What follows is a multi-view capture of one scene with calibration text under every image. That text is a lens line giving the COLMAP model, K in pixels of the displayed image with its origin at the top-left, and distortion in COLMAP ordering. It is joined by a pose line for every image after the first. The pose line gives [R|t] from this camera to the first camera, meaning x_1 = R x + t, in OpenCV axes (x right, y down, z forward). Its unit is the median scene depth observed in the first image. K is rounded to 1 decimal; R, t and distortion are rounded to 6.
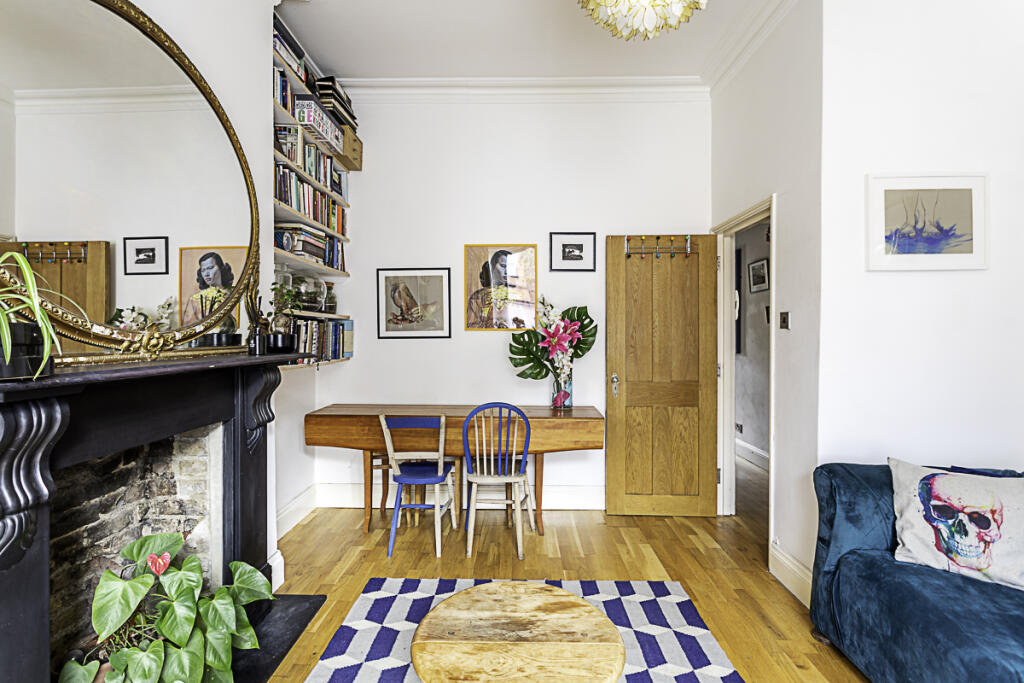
lens RADIAL K [[492.1, 0, 511.6], [0, 492.1, 332.5], [0, 0, 1]] dist [0.004575, 0.000258]
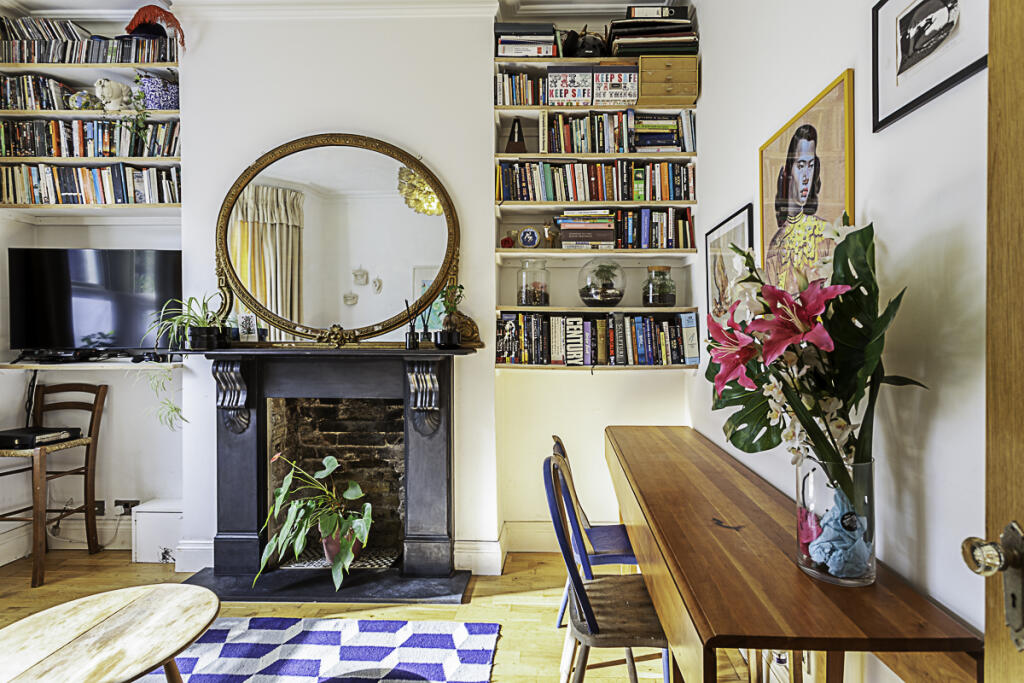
lens RADIAL K [[509.3, 0, 557.2], [0, 509.3, 339.2], [0, 0, 1]] dist [0.001718, 0.000471]
pose [[-0.028017, 0.009883, -0.999559, 0.498954], [0.000362, 0.999951, 0.009877, 0.006309], [0.999607, -0.000085, -0.028019, 0.976307]]
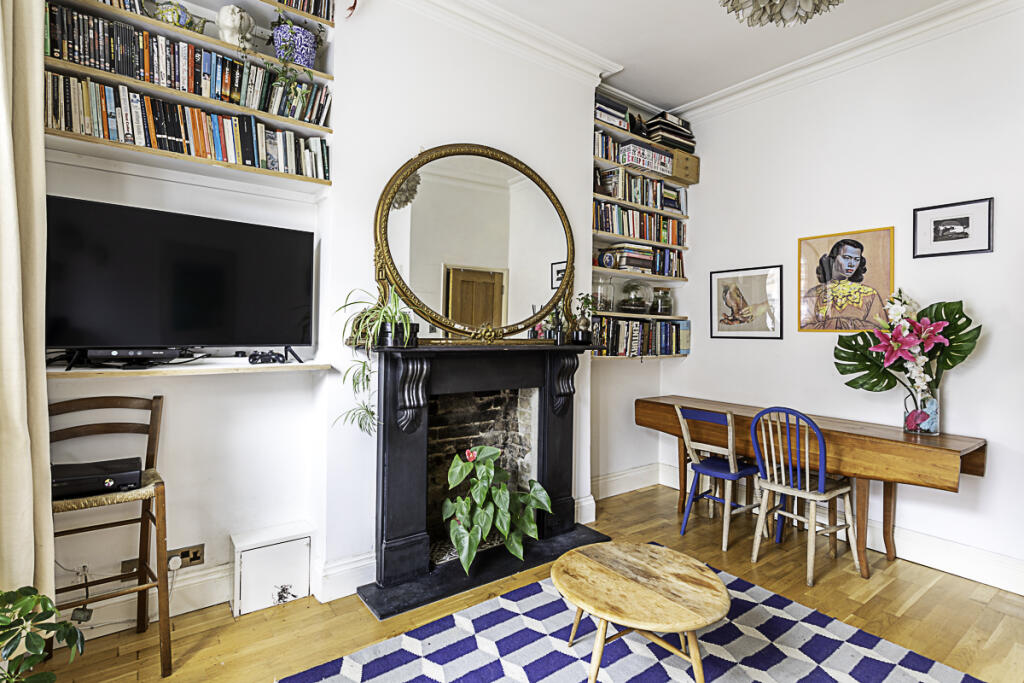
lens RADIAL K [[517.8, 0, 510.1], [0, 517.8, 326.0], [0, 0, 1]] dist [0.000181, 0.000448]
pose [[0.604208, 0.005037, -0.796811, 0.423638], [-0.016128, 0.999852, -0.005909, 0.000208], [0.796663, 0.016421, 0.604200, -0.019432]]
